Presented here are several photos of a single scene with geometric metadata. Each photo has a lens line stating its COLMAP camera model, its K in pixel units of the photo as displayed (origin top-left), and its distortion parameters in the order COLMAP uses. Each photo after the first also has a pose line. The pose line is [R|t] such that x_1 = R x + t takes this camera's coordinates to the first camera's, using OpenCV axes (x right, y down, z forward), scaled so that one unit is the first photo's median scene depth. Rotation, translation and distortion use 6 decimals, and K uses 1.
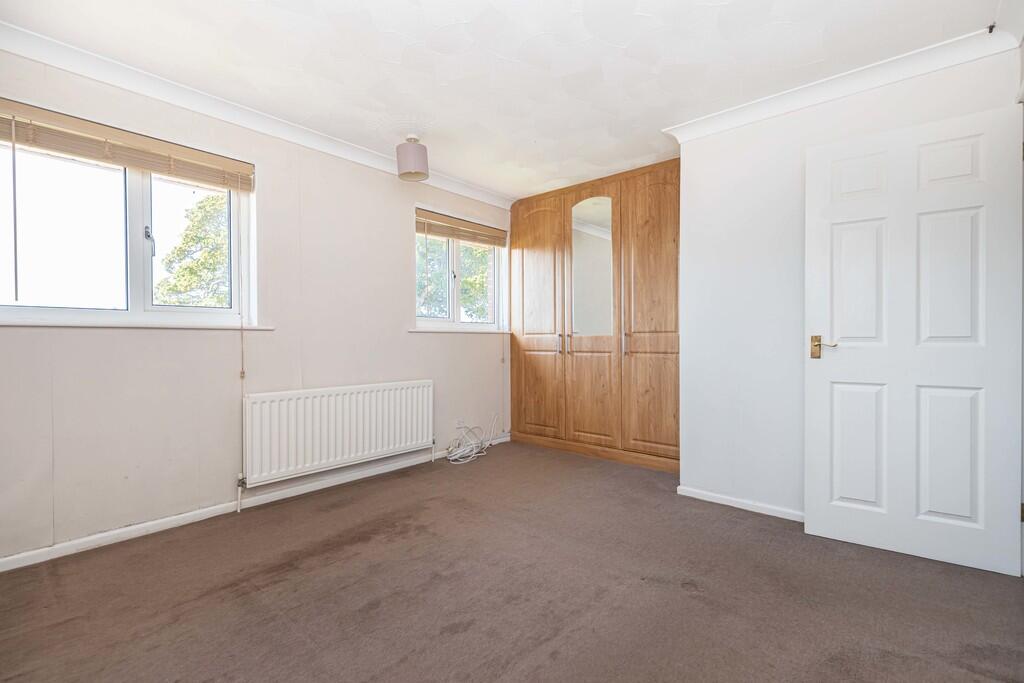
lens RADIAL K [[465.0, 0, 508.8], [0, 465.0, 339.0], [0, 0, 1]] dist [-0.000546, 0.000928]
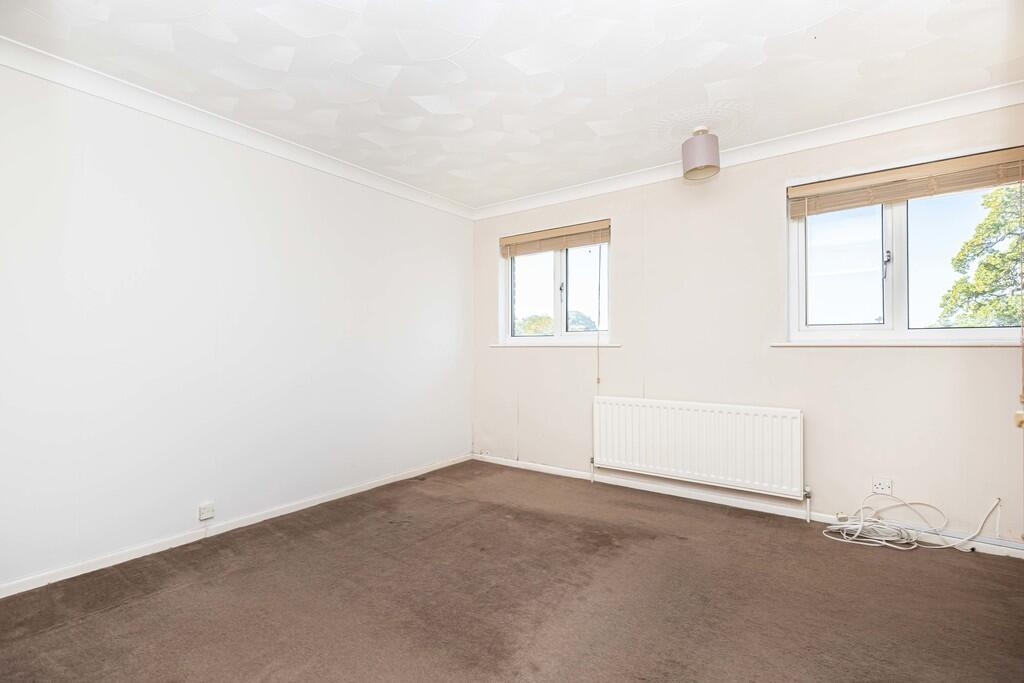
lens RADIAL K [[465.0, 0, 514.9], [0, 465.0, 341.1], [0, 0, 1]] dist [-0.000546, 0.000928]
pose [[0.101890, -0.007591, -0.994767, 0.715575], [-0.003062, 0.999964, -0.007944, -0.024313], [0.994791, 0.003856, 0.101863, 0.617770]]
